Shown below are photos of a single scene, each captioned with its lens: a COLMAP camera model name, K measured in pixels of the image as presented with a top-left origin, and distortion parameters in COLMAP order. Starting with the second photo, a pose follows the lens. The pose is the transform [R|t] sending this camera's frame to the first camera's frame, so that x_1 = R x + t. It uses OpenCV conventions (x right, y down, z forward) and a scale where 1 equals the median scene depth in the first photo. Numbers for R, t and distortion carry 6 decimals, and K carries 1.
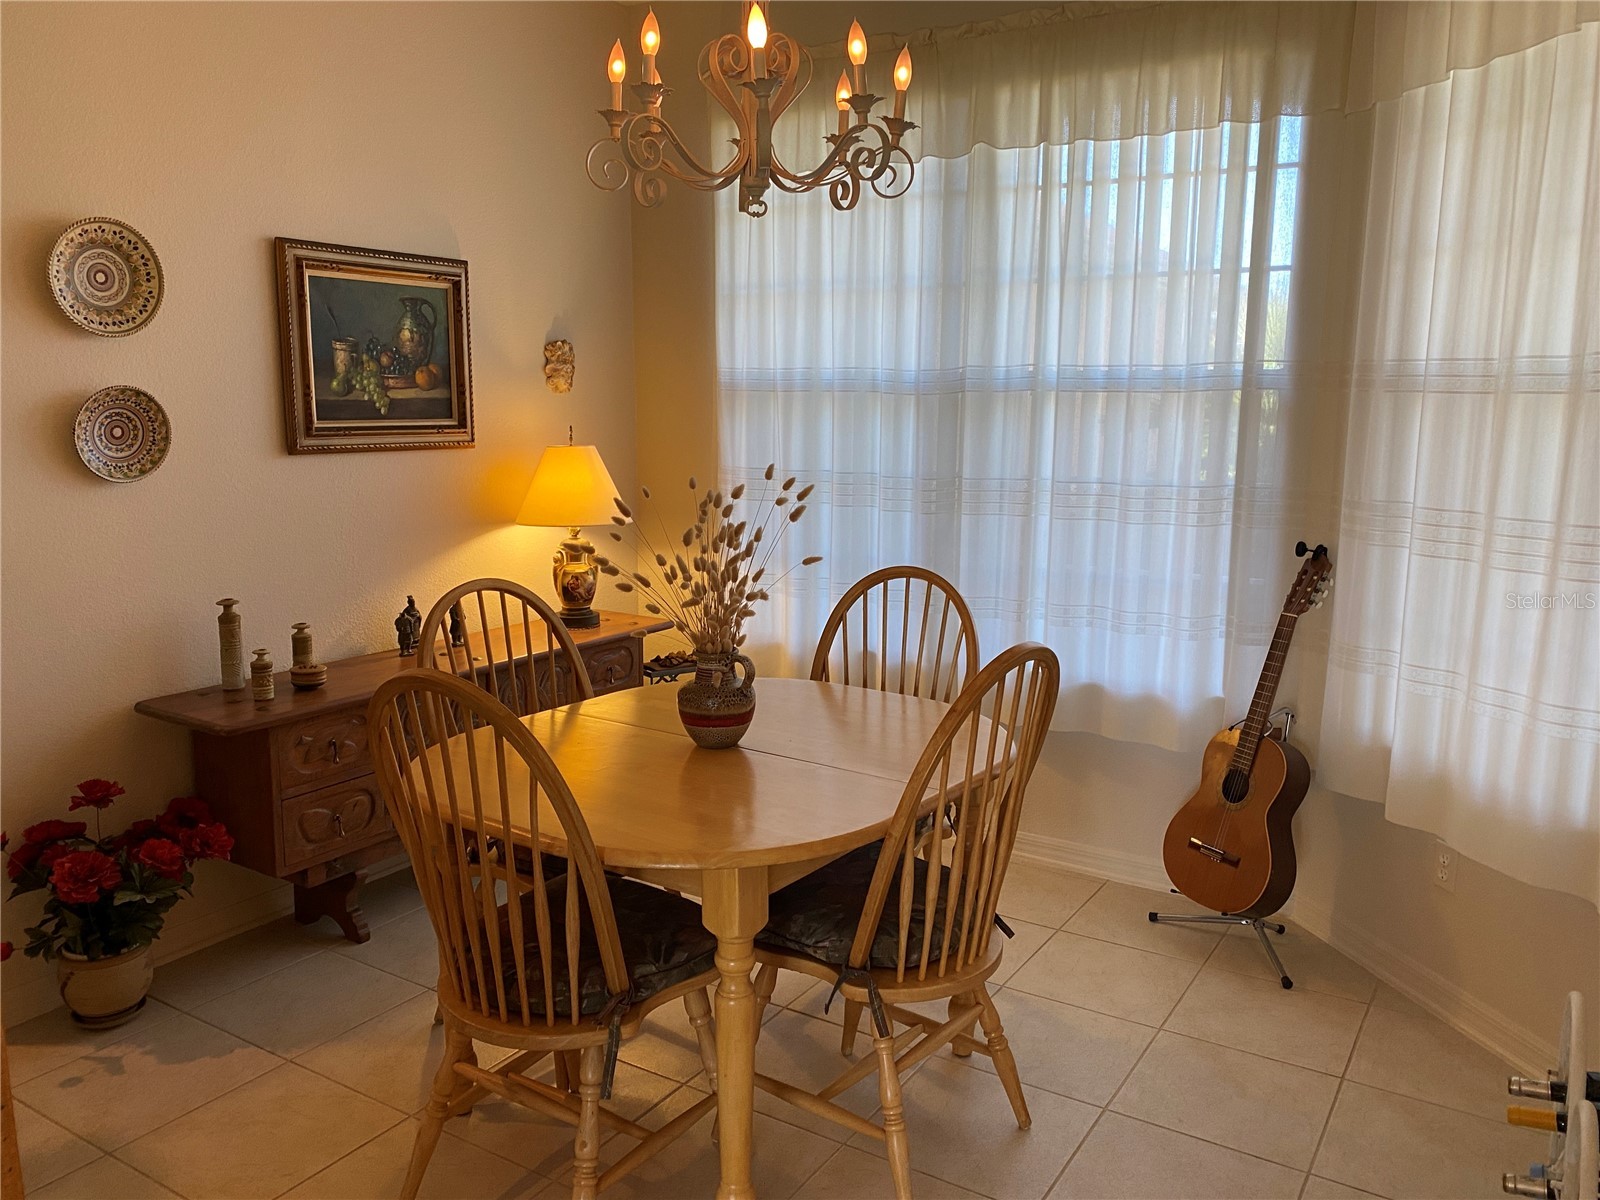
lens RADIAL K [[1214.0, 0, 808.8], [0, 1214.0, 598.8], [0, 0, 1]] dist [0.032696, -0.040465]
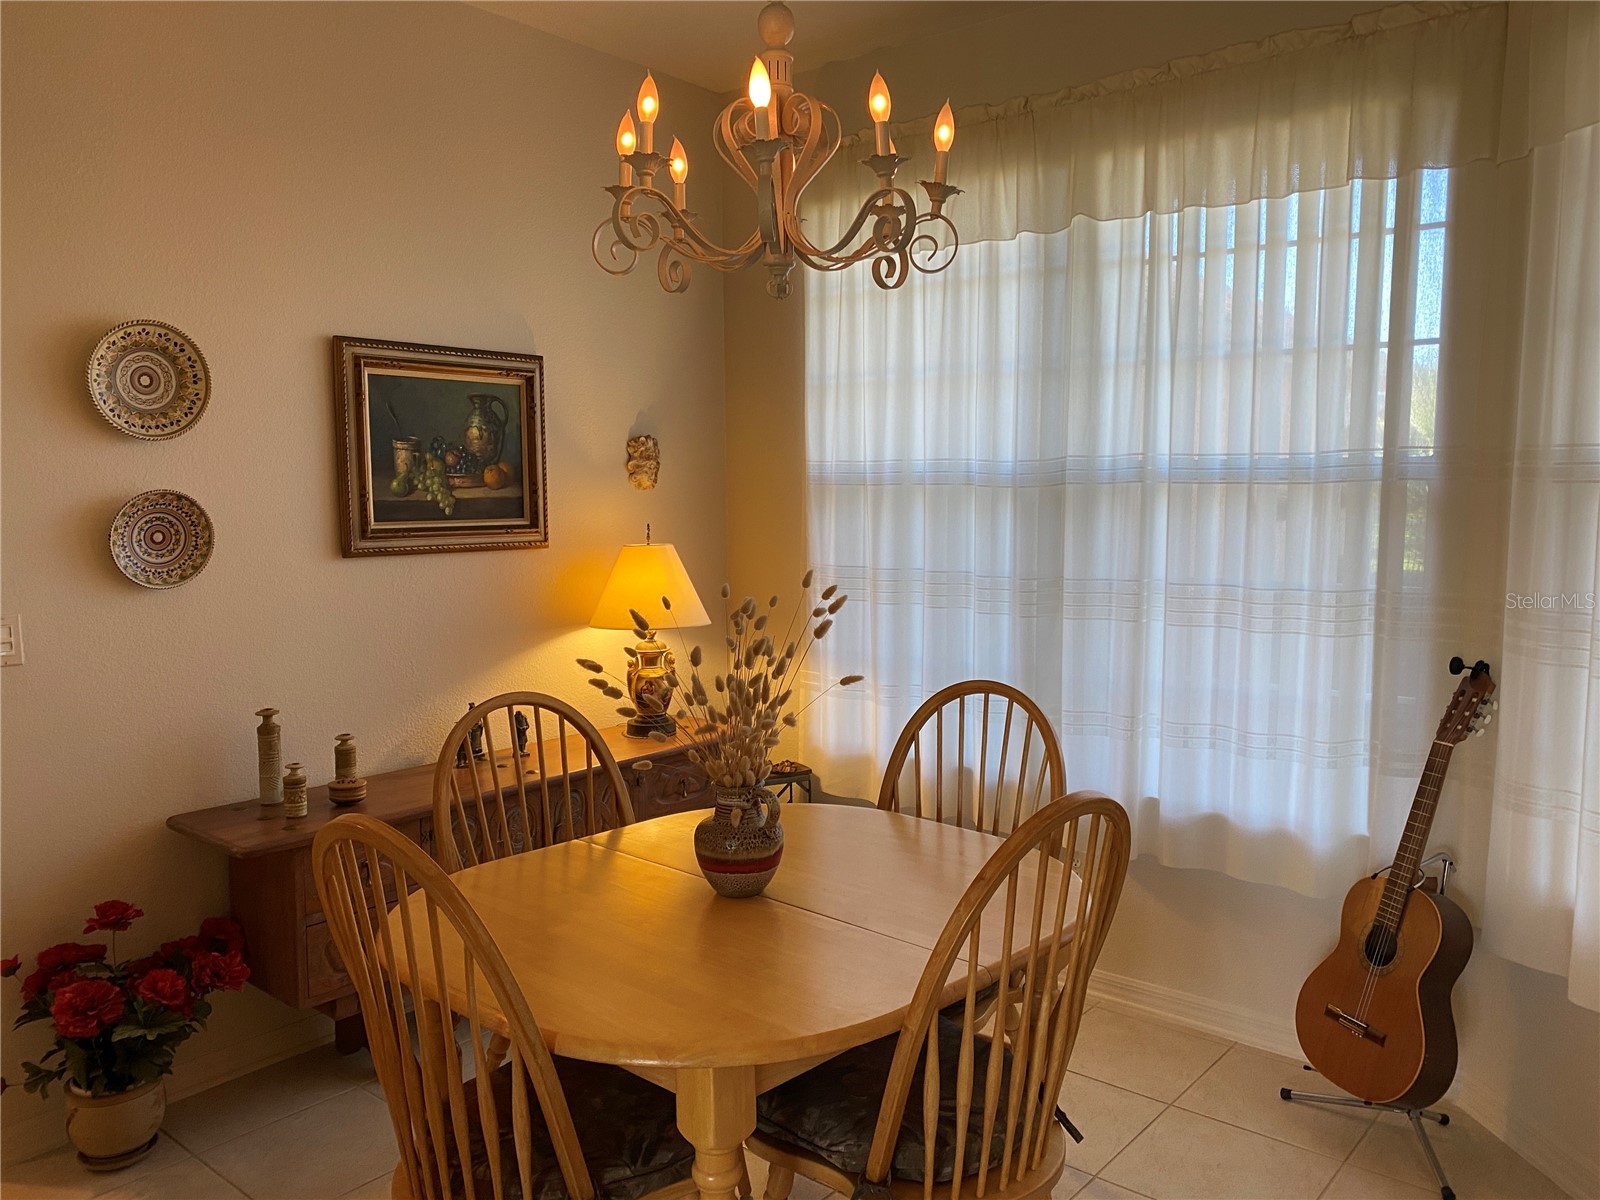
lens RADIAL K [[1214.0, 0, 816.6], [0, 1214.0, 607.9], [0, 0, 1]] dist [0.032696, -0.040465]
pose [[0.991758, 0.002923, -0.128094, 0.070686], [-0.011044, 0.997970, -0.062728, -0.022799], [0.127651, 0.063625, 0.989776, 0.098984]]
